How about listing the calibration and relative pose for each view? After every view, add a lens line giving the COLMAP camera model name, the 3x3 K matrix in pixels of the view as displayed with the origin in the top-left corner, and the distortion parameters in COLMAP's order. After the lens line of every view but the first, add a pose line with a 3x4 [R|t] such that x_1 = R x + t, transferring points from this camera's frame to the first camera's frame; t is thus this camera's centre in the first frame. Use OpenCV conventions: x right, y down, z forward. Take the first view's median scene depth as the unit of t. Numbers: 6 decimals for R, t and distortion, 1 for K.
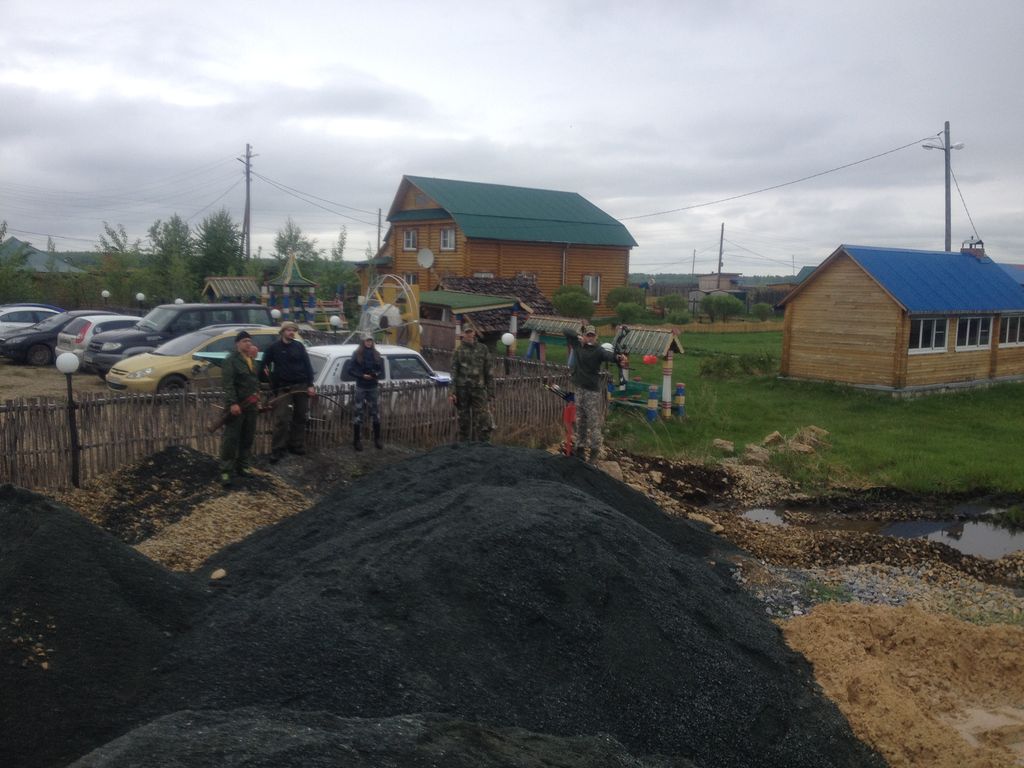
lens RADIAL K [[966.4, 0, 512.0], [0, 966.4, 384.0], [0, 0, 1]] dist [0.121961, -0.241711]
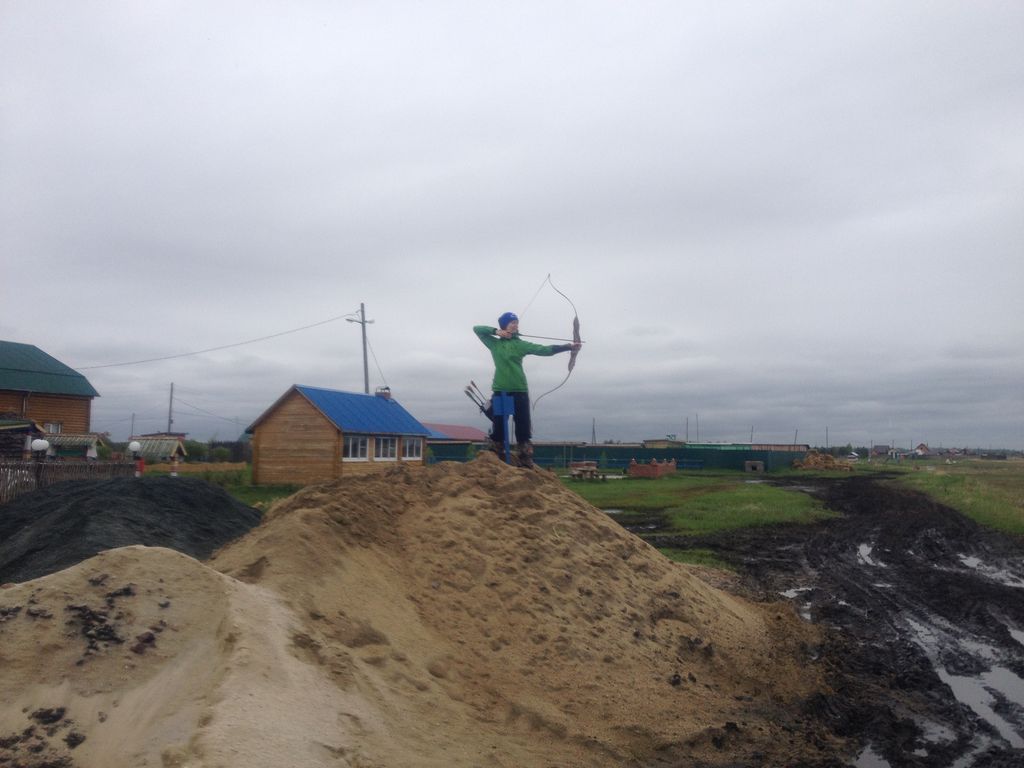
lens RADIAL K [[966.4, 0, 512.0], [0, 966.4, 384.0], [0, 0, 1]] dist [0.121961, -0.241711]
pose [[0.848820, 0.020862, 0.528270, -0.123211], [0.068655, 0.986410, -0.149270, 0.080811], [-0.524205, 0.162972, 0.835852, -0.299522]]
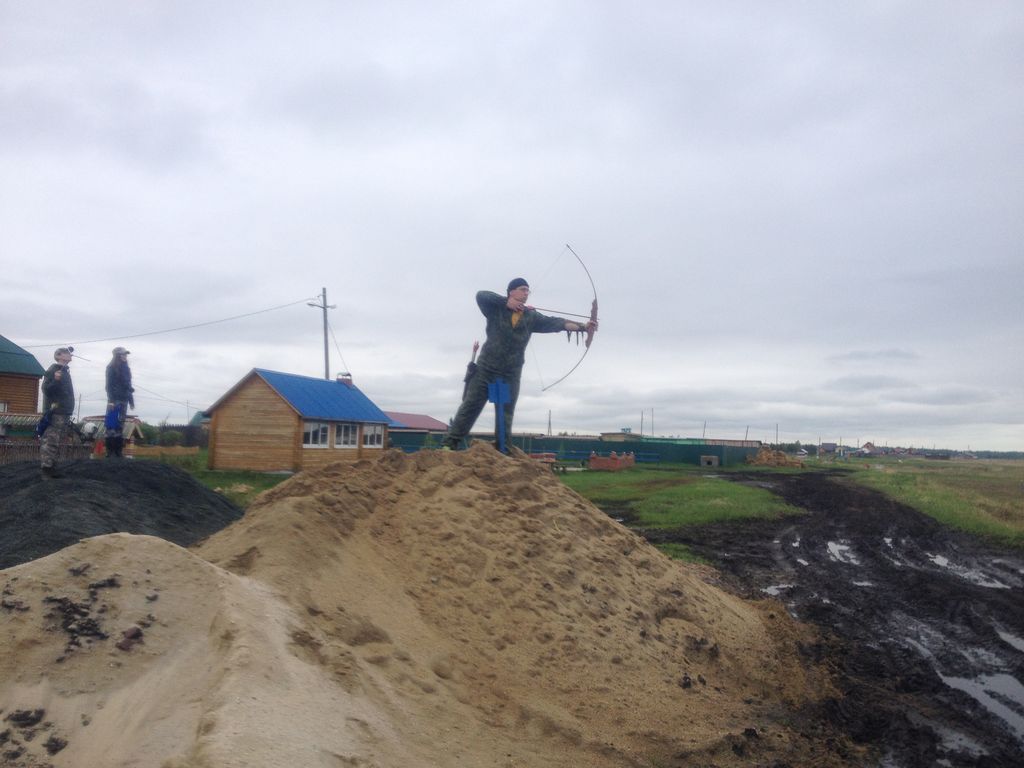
lens RADIAL K [[966.4, 0, 512.0], [0, 966.4, 384.0], [0, 0, 1]] dist [0.121961, -0.241711]
pose [[0.823046, 0.035959, 0.566836, -0.127422], [0.051094, 0.989260, -0.136945, 0.079349], [-0.565672, 0.141674, 0.812369, -0.280811]]
